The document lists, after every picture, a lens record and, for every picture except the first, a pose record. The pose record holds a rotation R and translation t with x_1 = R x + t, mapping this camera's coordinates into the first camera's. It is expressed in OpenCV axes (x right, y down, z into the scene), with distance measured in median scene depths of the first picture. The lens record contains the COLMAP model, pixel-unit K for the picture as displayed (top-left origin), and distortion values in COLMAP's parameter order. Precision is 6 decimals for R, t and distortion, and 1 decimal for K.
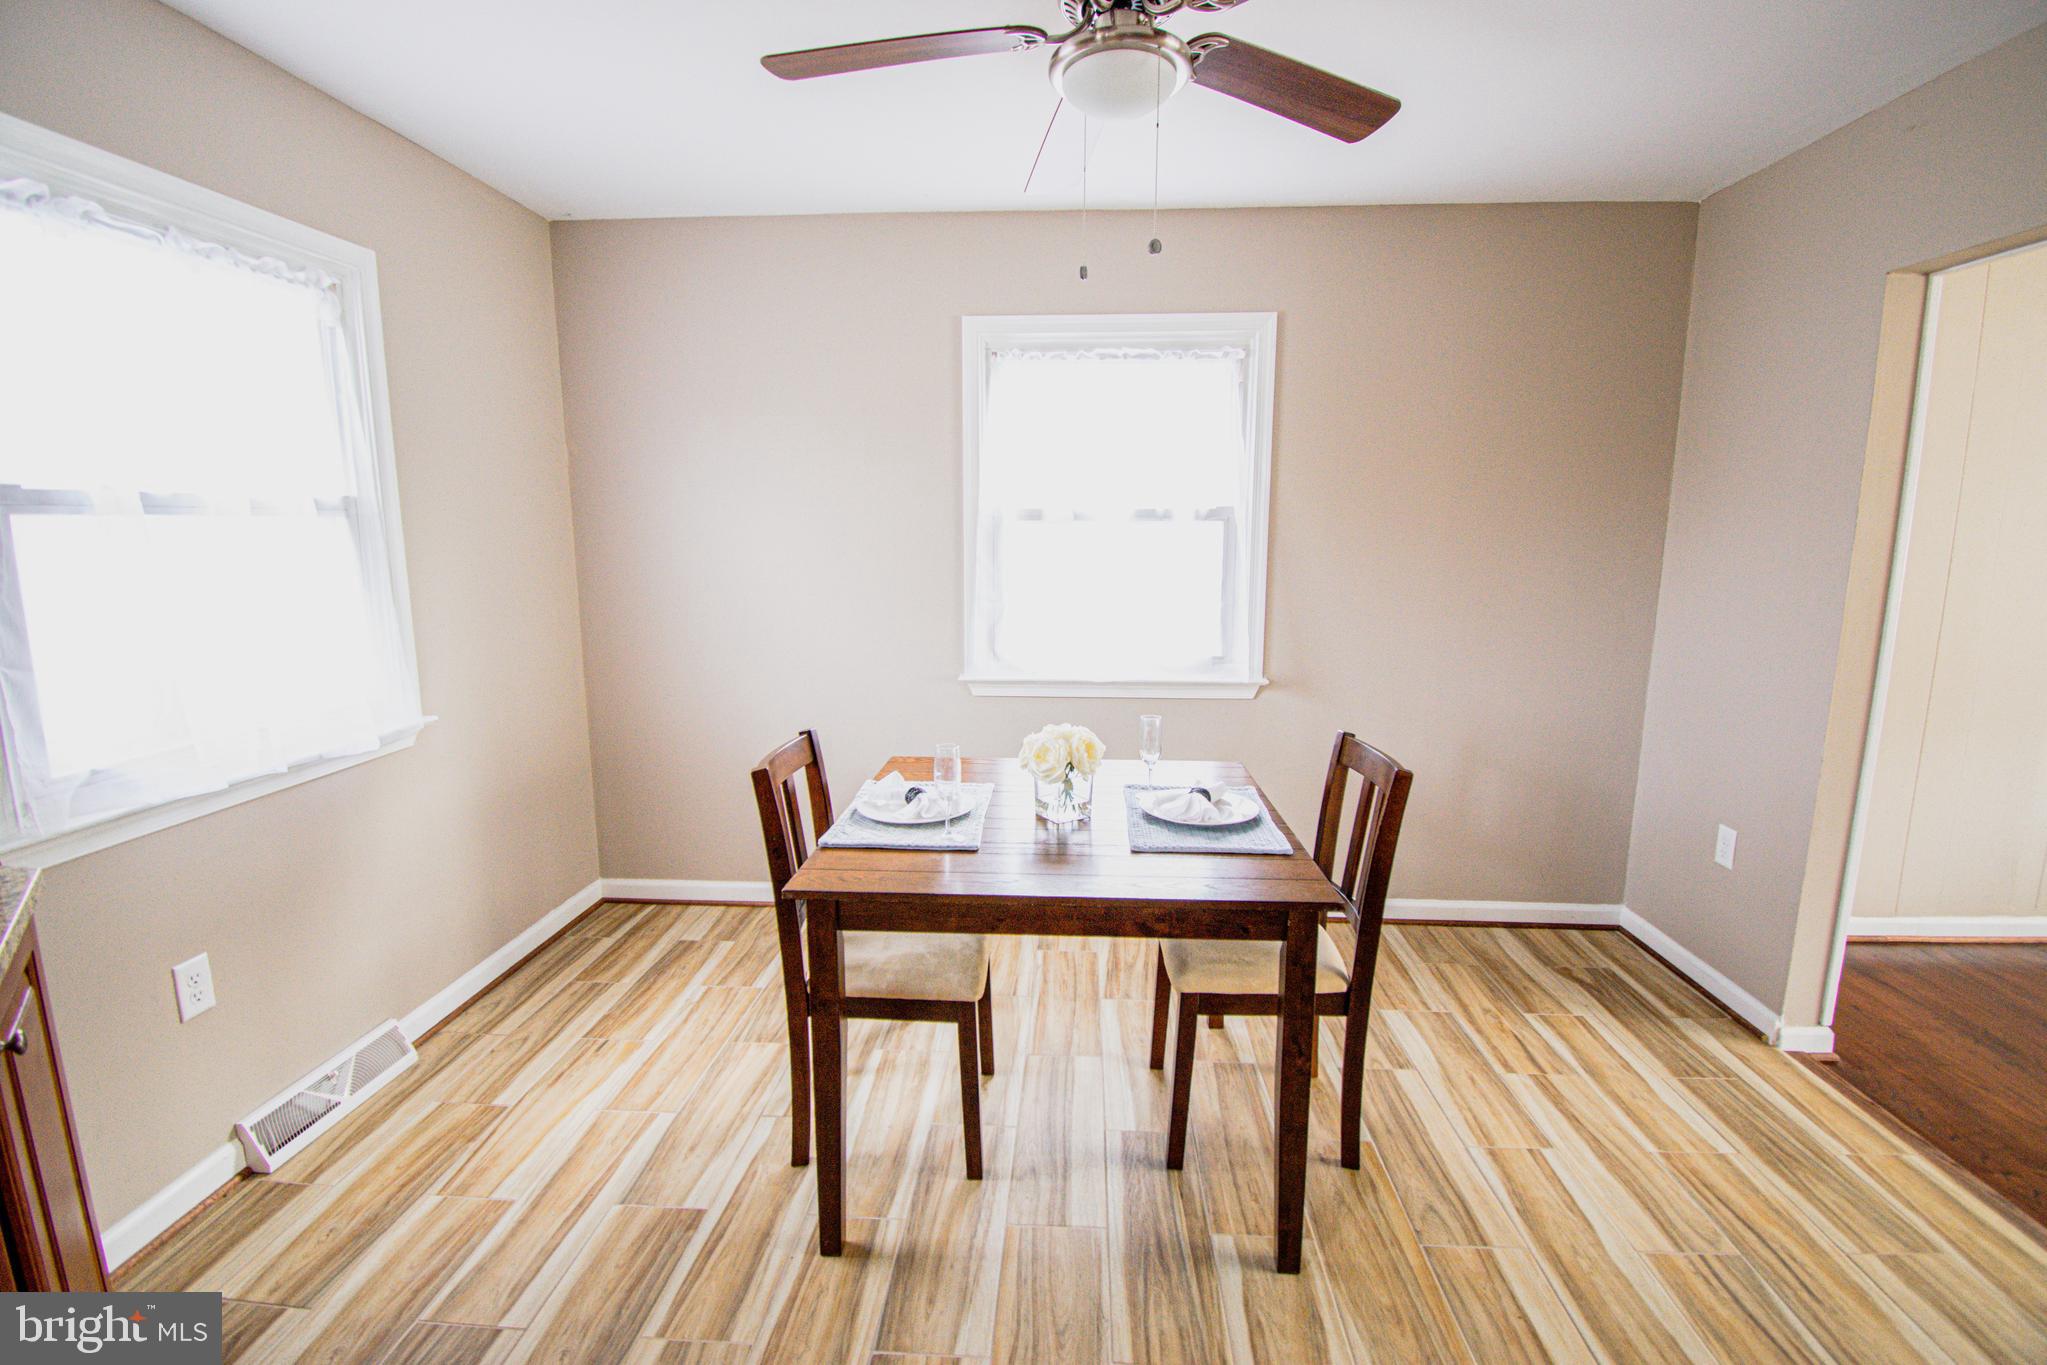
lens RADIAL K [[897.2, 0, 1036.9], [0, 897.2, 682.9], [0, 0, 1]] dist [0.023846, -0.028152]
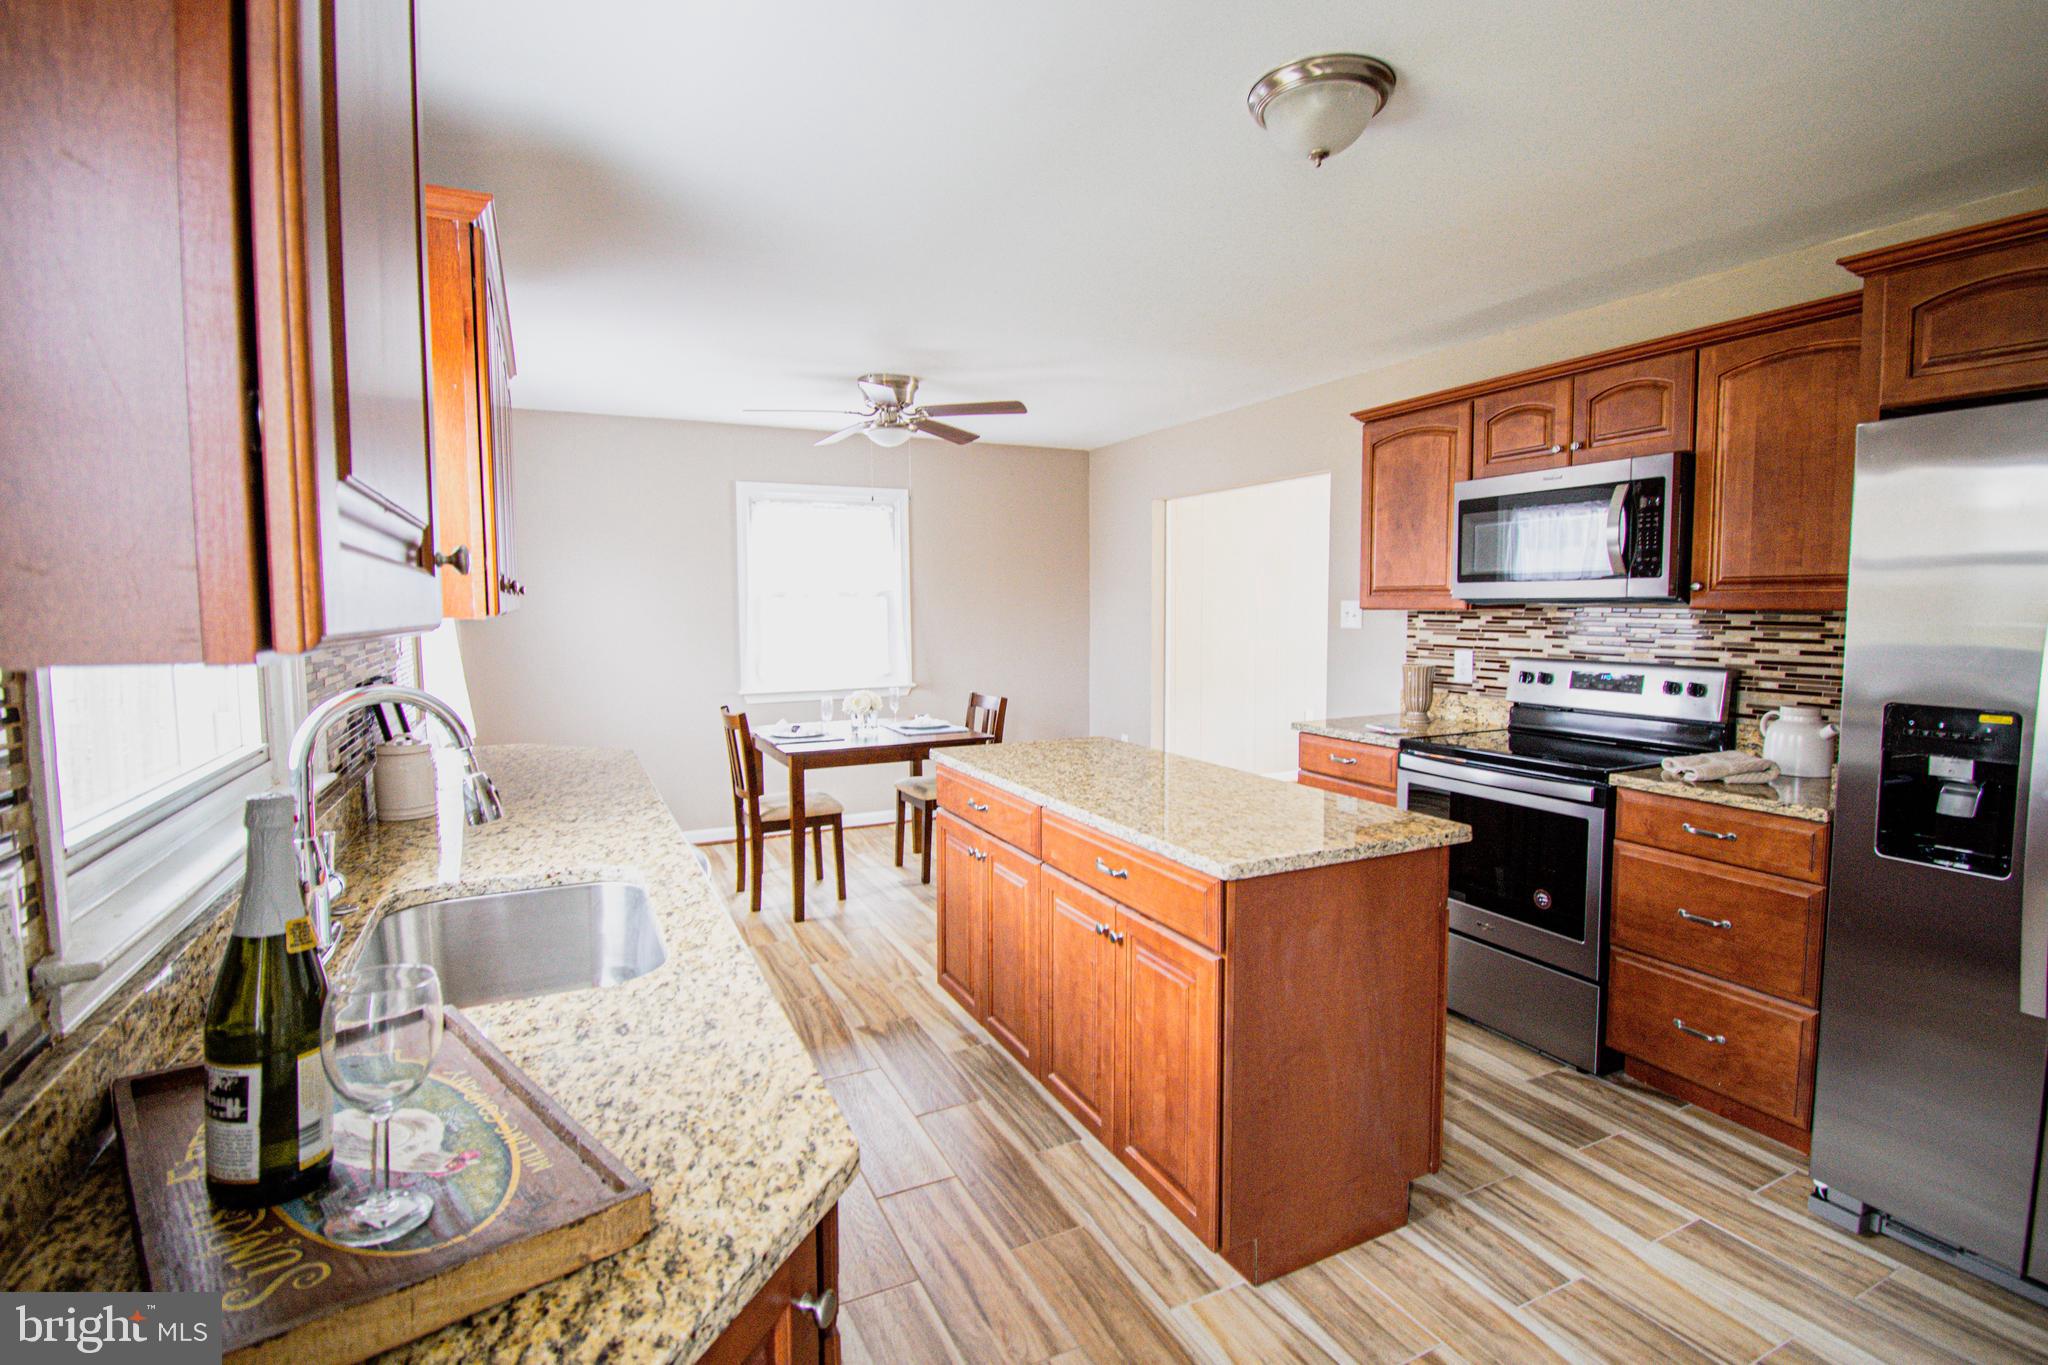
lens RADIAL K [[944.2, 0, 1019.1], [0, 944.2, 671.0], [0, 0, 1]] dist [0.020597, -0.023556]
pose [[0.876047, -0.043786, 0.480234, -0.497845], [0.088273, 0.993603, -0.070435, 0.130210], [-0.474078, 0.104096, 0.874308, -0.811016]]
